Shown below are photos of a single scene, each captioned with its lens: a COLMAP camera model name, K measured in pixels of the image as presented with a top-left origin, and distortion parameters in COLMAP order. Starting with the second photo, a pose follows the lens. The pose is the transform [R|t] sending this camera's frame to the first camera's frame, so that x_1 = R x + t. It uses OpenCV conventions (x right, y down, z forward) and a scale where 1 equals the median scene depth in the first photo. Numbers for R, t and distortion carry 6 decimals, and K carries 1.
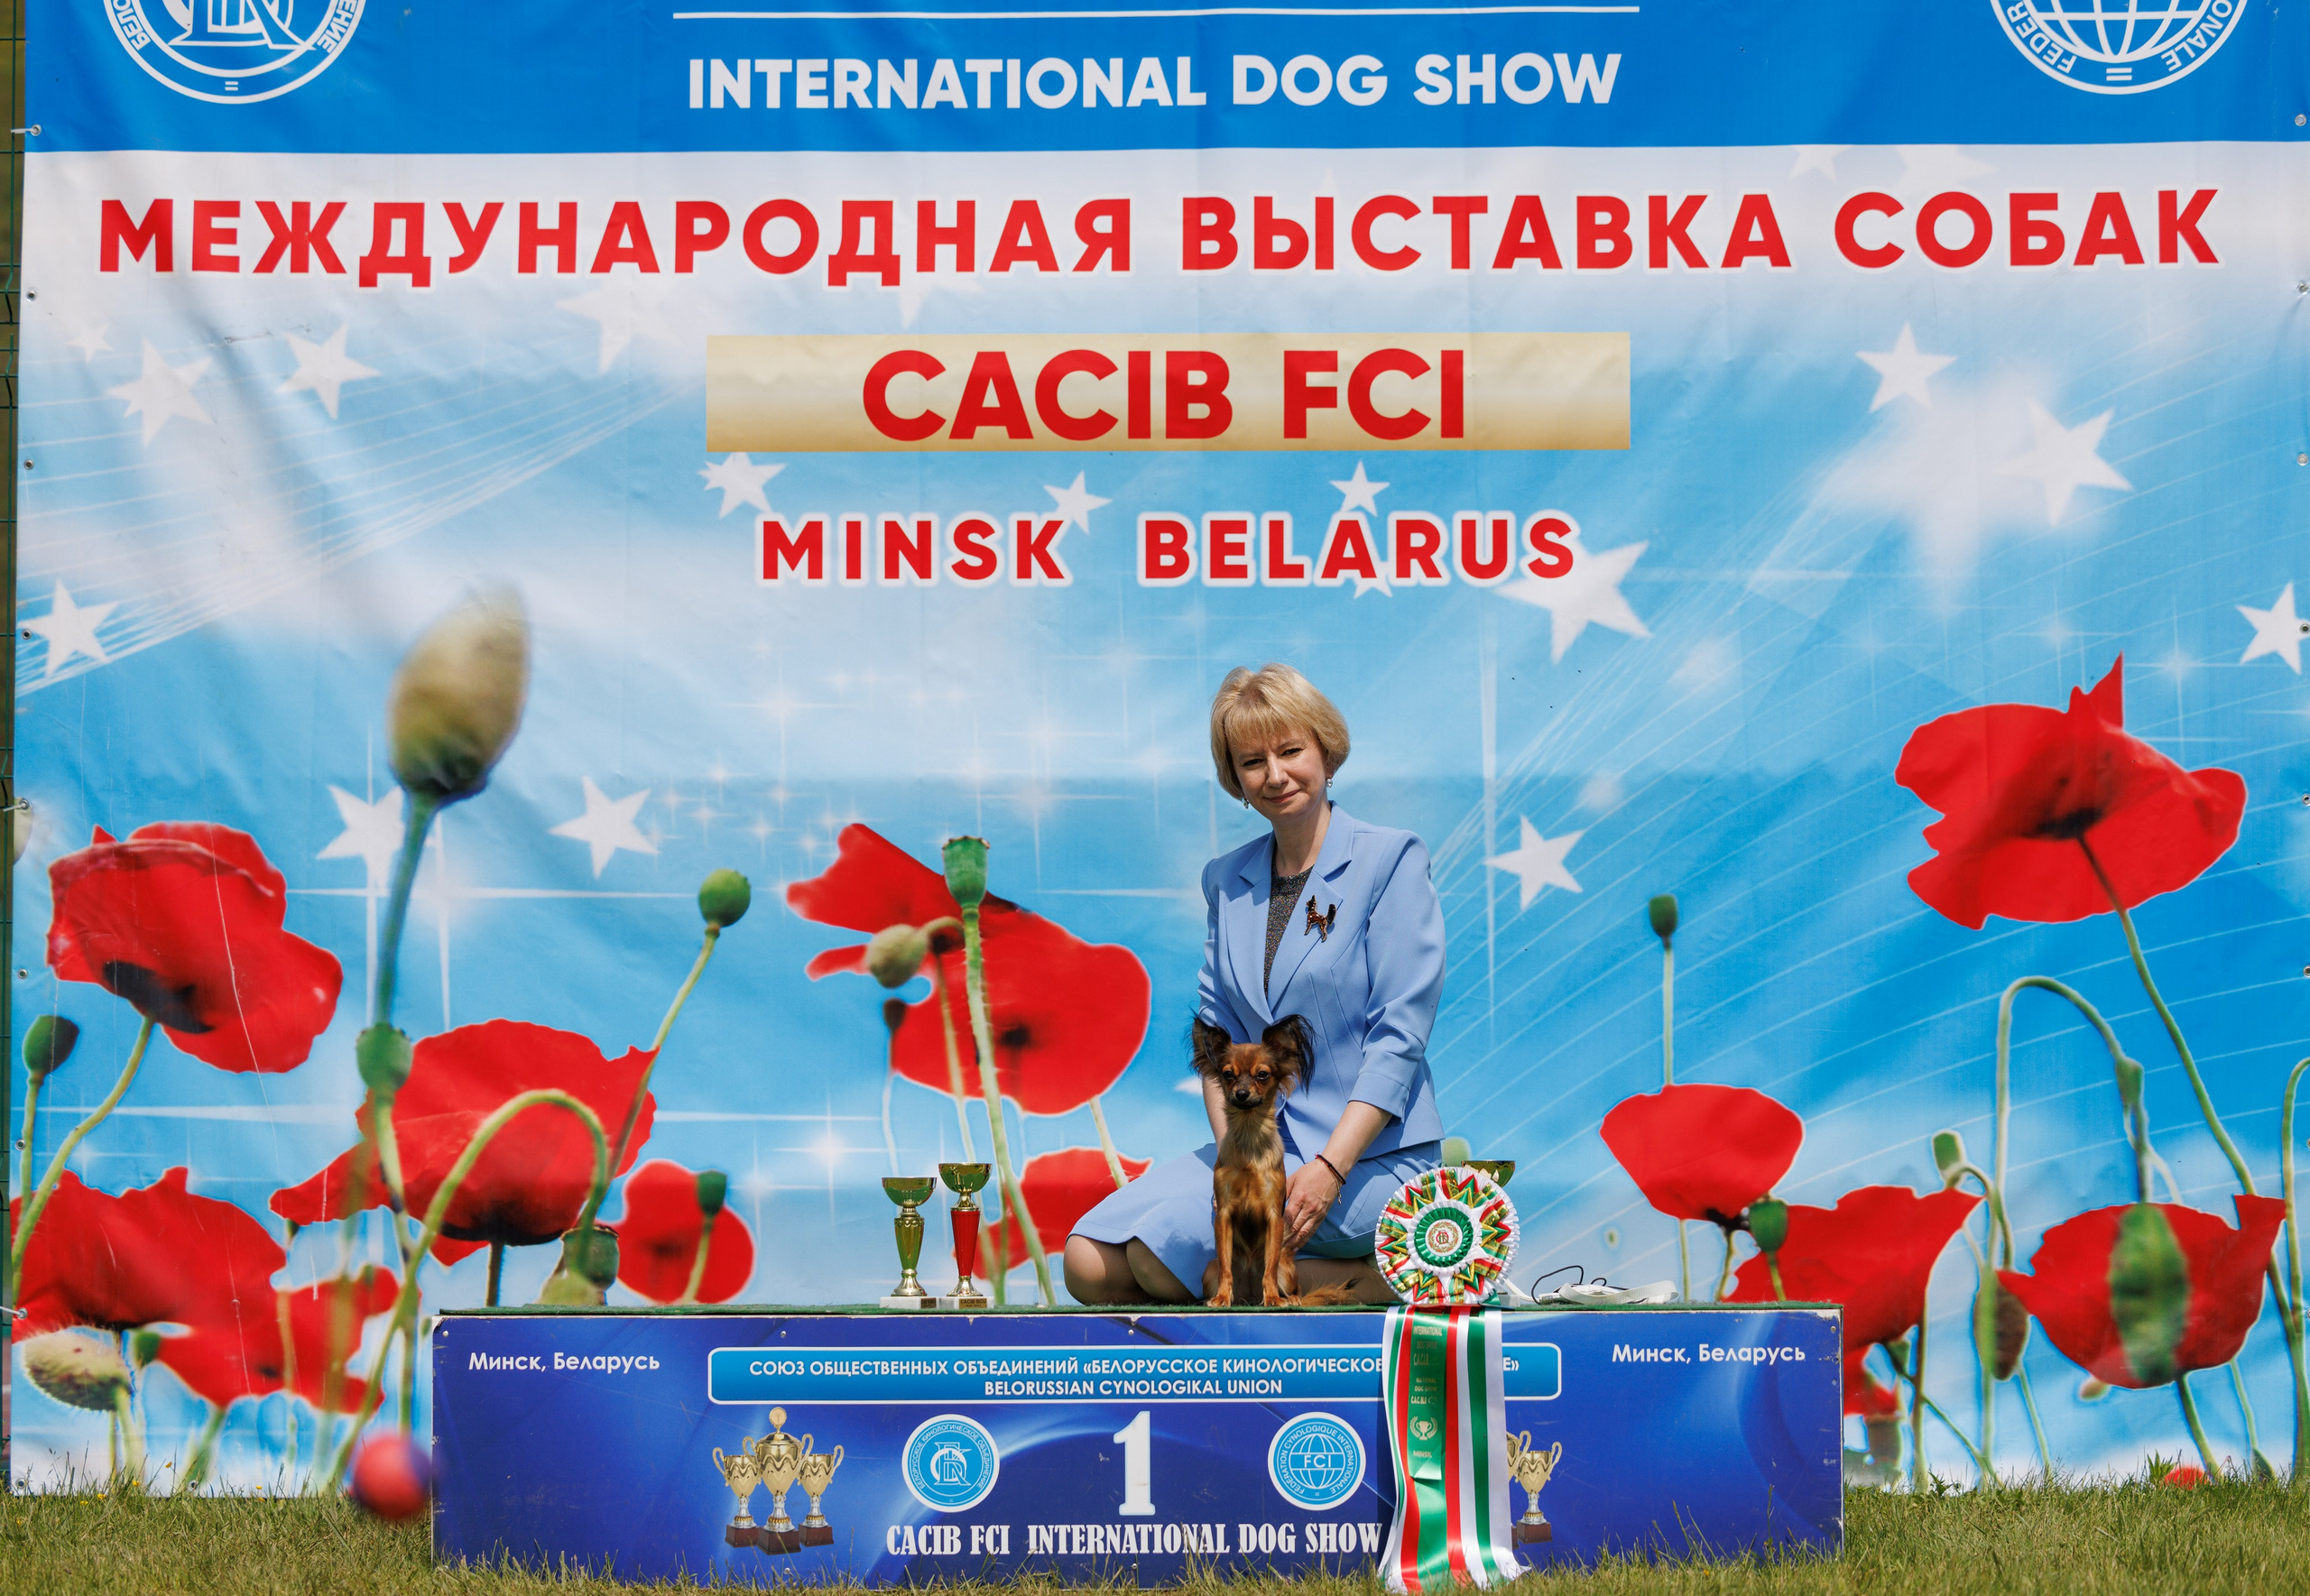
lens RADIAL K [[7318.6, 0, 1180.7], [0, 7318.6, 900.0], [0, 0, 1]] dist [1.525741, 0.000000]
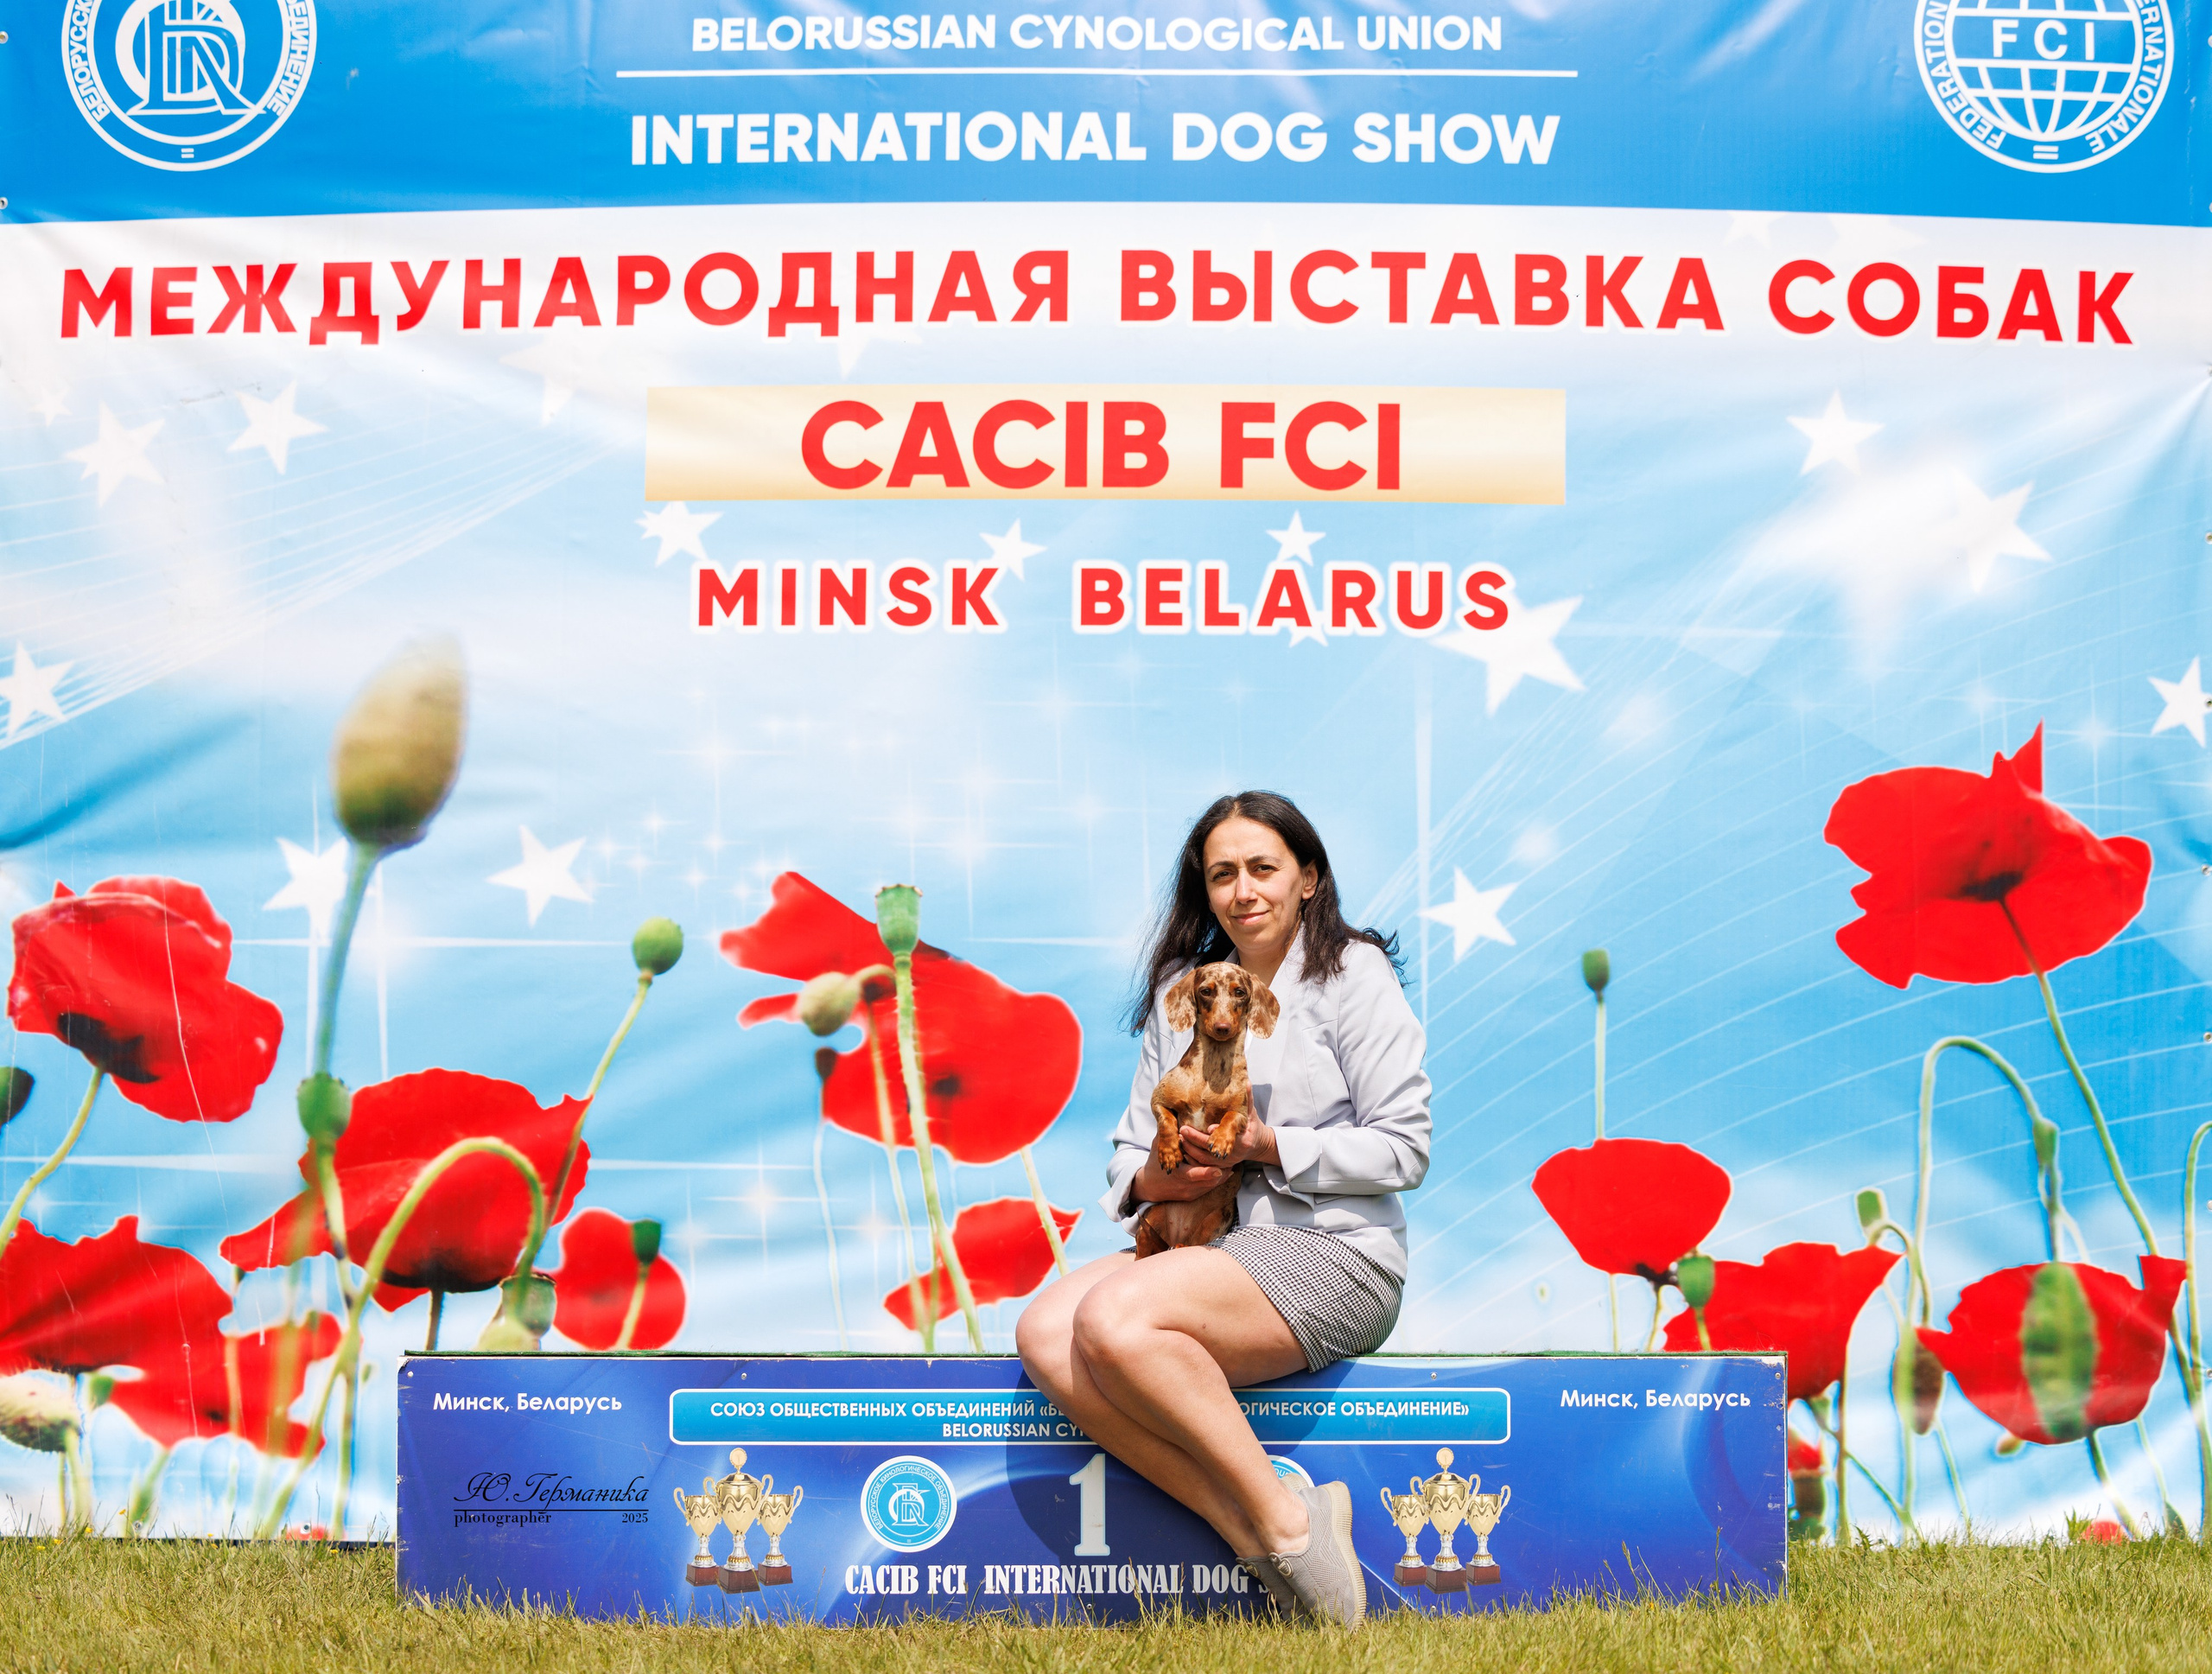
lens RADIAL K [[5290.1, 0, 1135.1], [0, 5290.1, 943.3], [0, 0, 1]] dist [0.651654, 0.000000]
pose [[0.999970, 0.006130, -0.004640, 0.006134], [-0.006236, 0.999710, -0.023254, 0.015766], [0.004496, 0.023282, 0.999719, 0.278862]]
